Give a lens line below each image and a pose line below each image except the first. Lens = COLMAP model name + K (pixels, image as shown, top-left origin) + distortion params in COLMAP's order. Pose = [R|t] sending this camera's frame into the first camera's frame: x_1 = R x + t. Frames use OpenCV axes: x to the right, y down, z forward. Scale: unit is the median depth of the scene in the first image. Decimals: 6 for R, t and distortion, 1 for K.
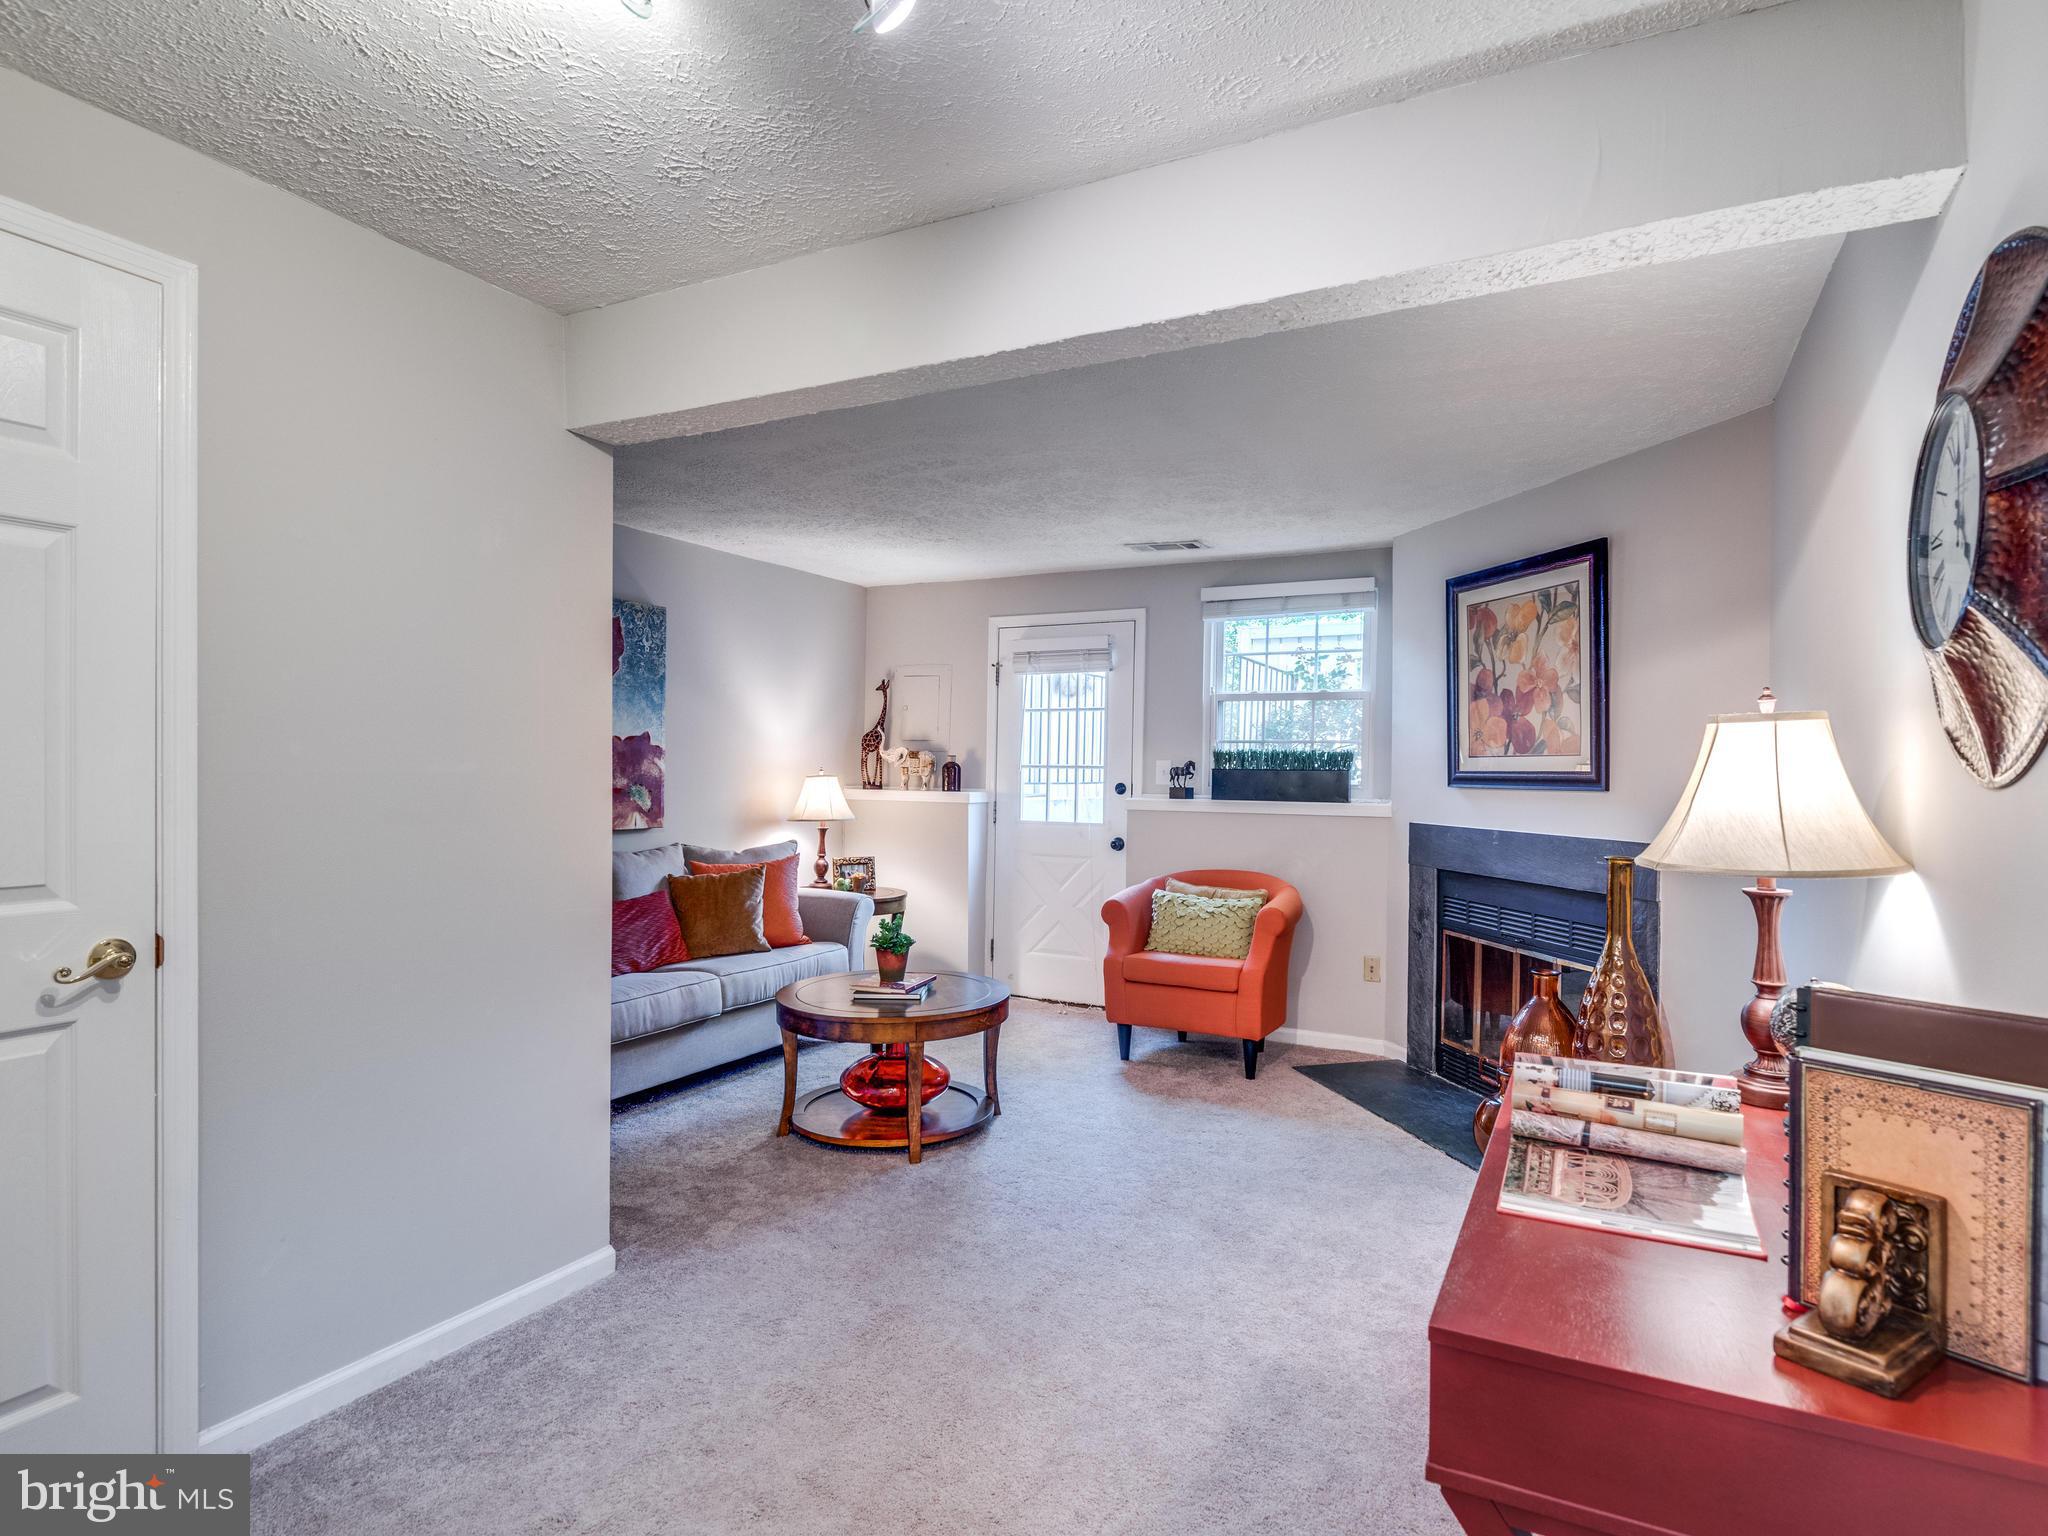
lens RADIAL K [[1103.3, 0, 1046.2], [0, 1103.3, 764.4], [0, 0, 1]] dist [0.026741, -0.022236]
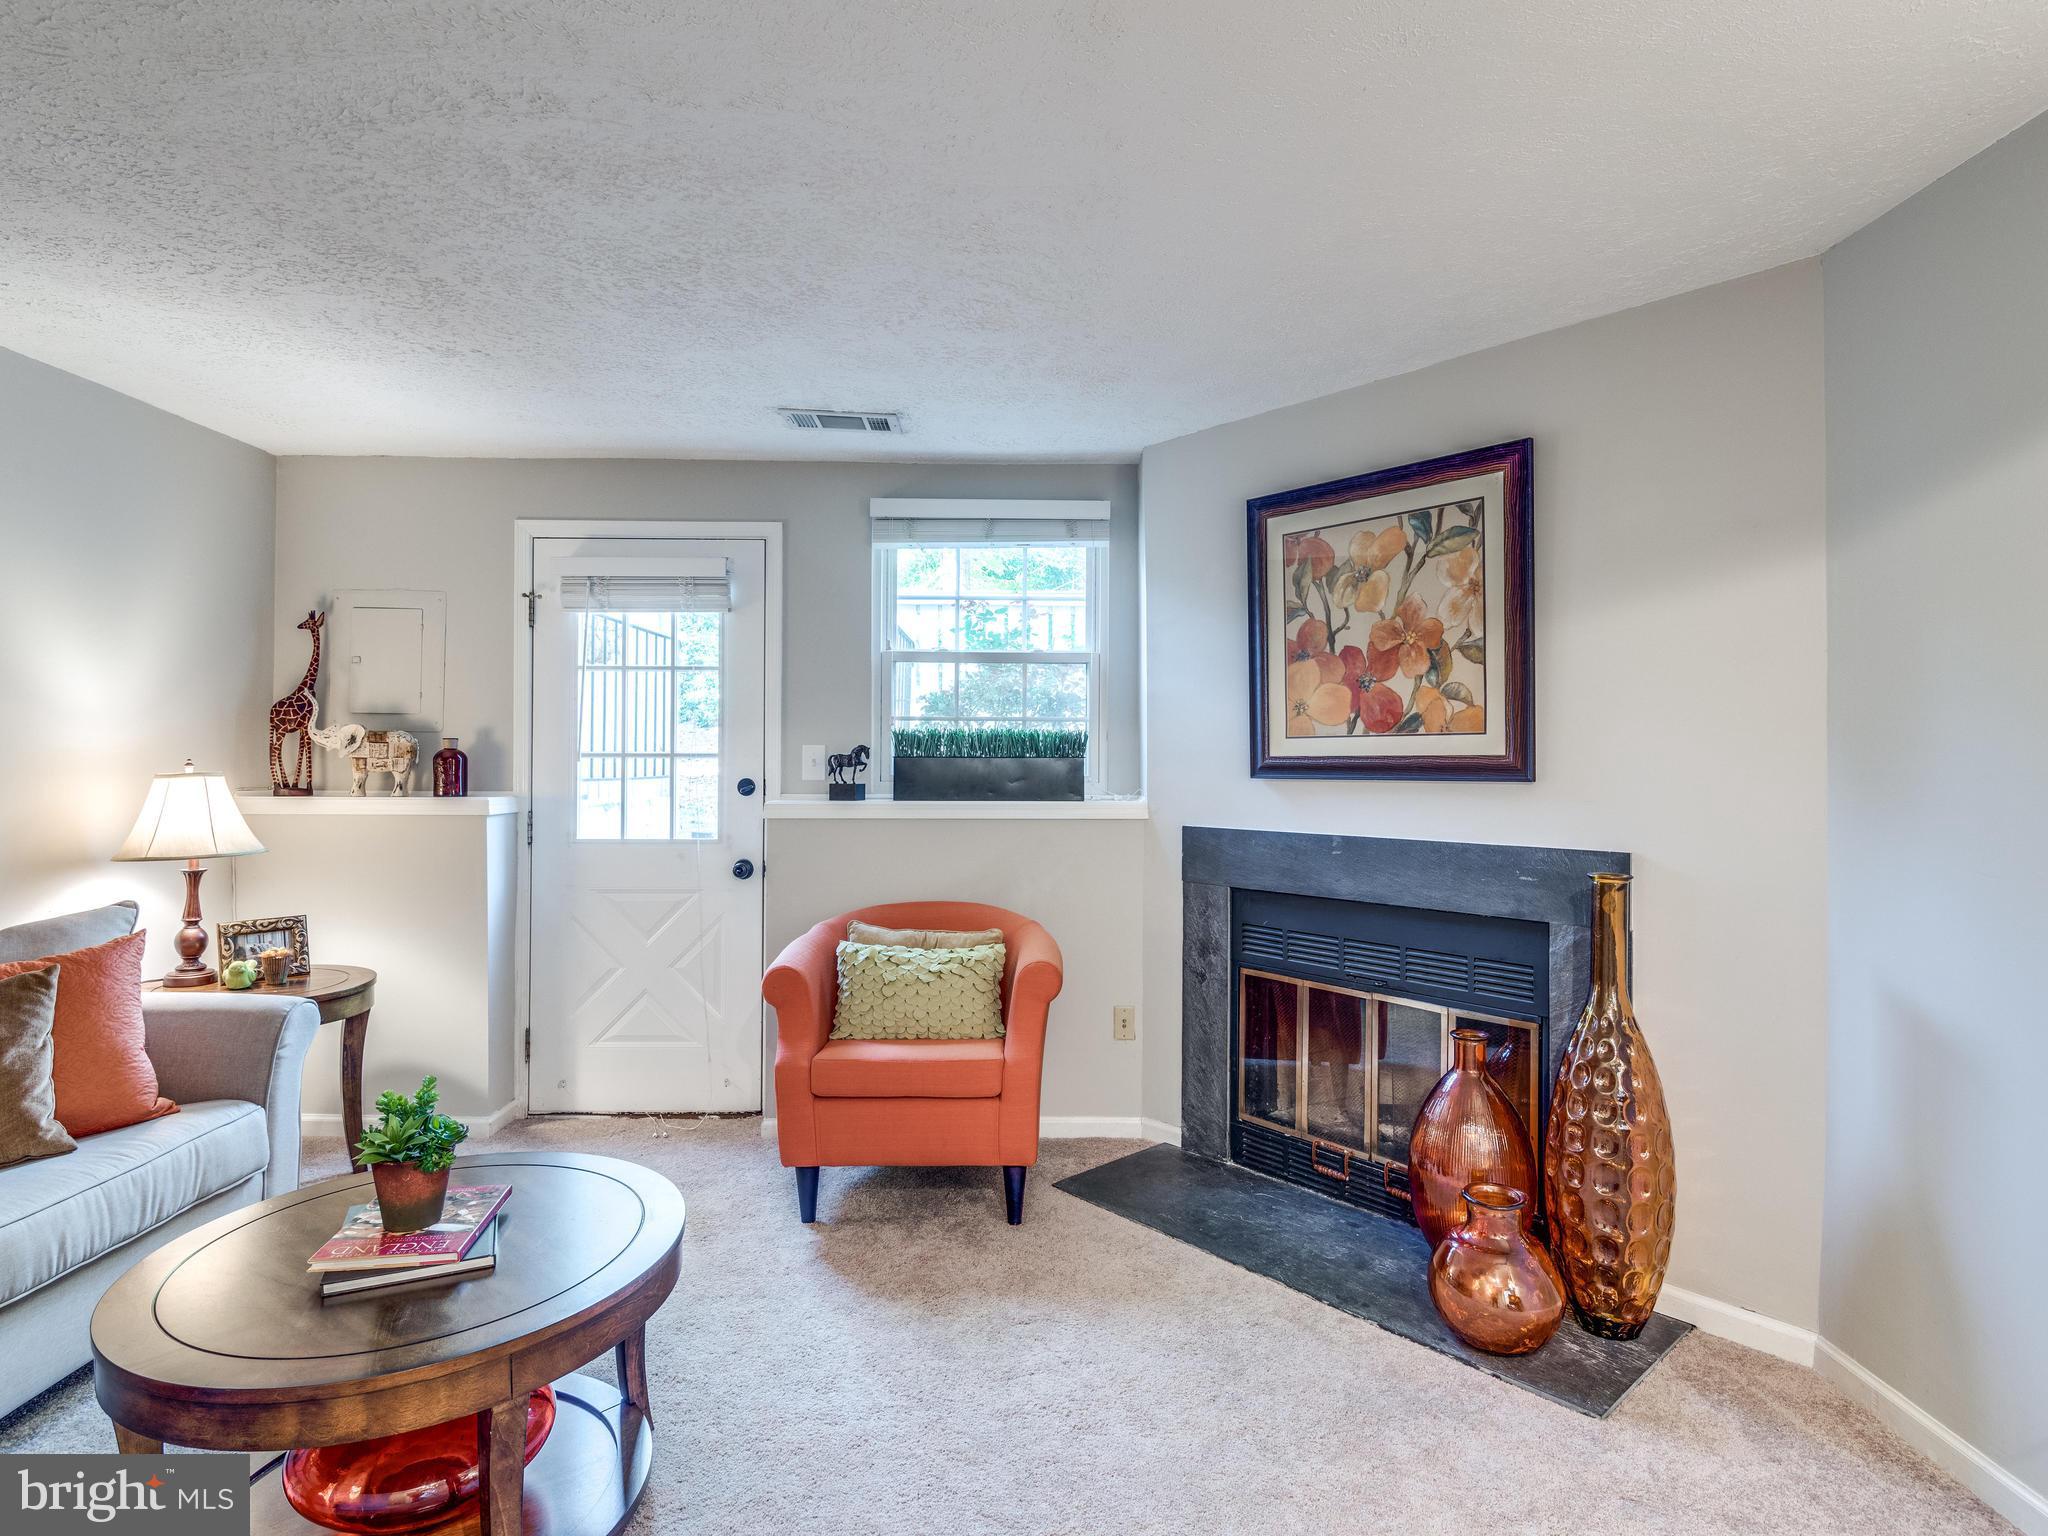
lens RADIAL K [[1103.3, 0, 1056.6], [0, 1103.3, 760.3], [0, 0, 1]] dist [0.026741, -0.022236]
pose [[0.887280, -0.009896, 0.461124, -0.087831], [0.006048, 0.999933, 0.009821, 0.000198], [-0.461191, -0.005925, 0.887281, 0.362402]]
